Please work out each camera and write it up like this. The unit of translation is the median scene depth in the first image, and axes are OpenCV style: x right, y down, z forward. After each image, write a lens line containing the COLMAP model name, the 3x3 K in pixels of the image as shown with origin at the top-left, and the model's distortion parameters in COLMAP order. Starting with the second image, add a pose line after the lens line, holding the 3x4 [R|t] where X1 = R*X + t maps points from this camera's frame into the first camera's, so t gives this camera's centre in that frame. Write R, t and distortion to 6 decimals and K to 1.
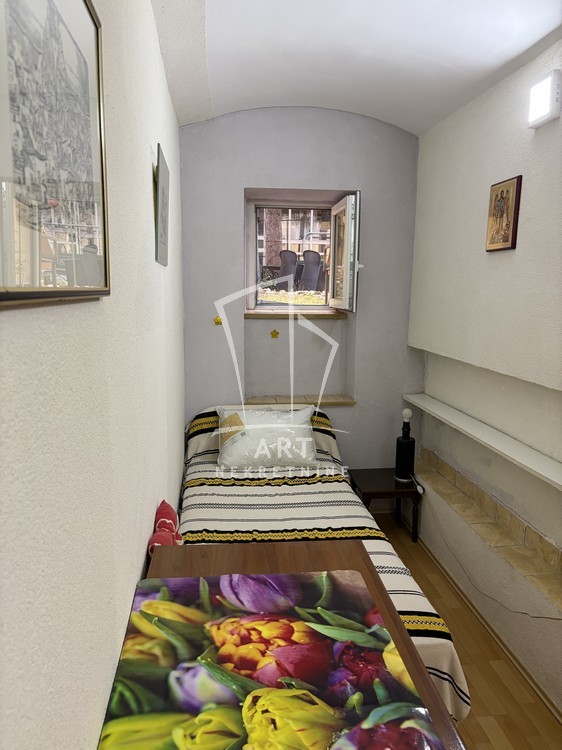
lens RADIAL K [[561.2, 0, 283.0], [0, 561.2, 368.1], [0, 0, 1]] dist [0.014143, 0.003615]
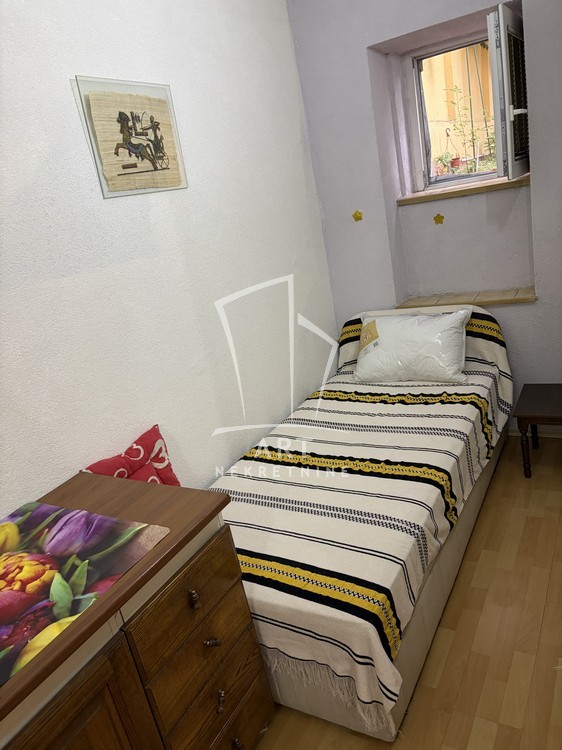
lens RADIAL K [[566.2, 0, 281.0], [0, 566.2, 375.0], [0, 0, 1]] dist [0.023213, -0.004095]
pose [[0.791814, 0.030944, -0.609978, 0.395508], [0.105117, 0.976908, 0.186012, -0.020865], [0.601649, -0.211406, 0.770277, 0.208057]]
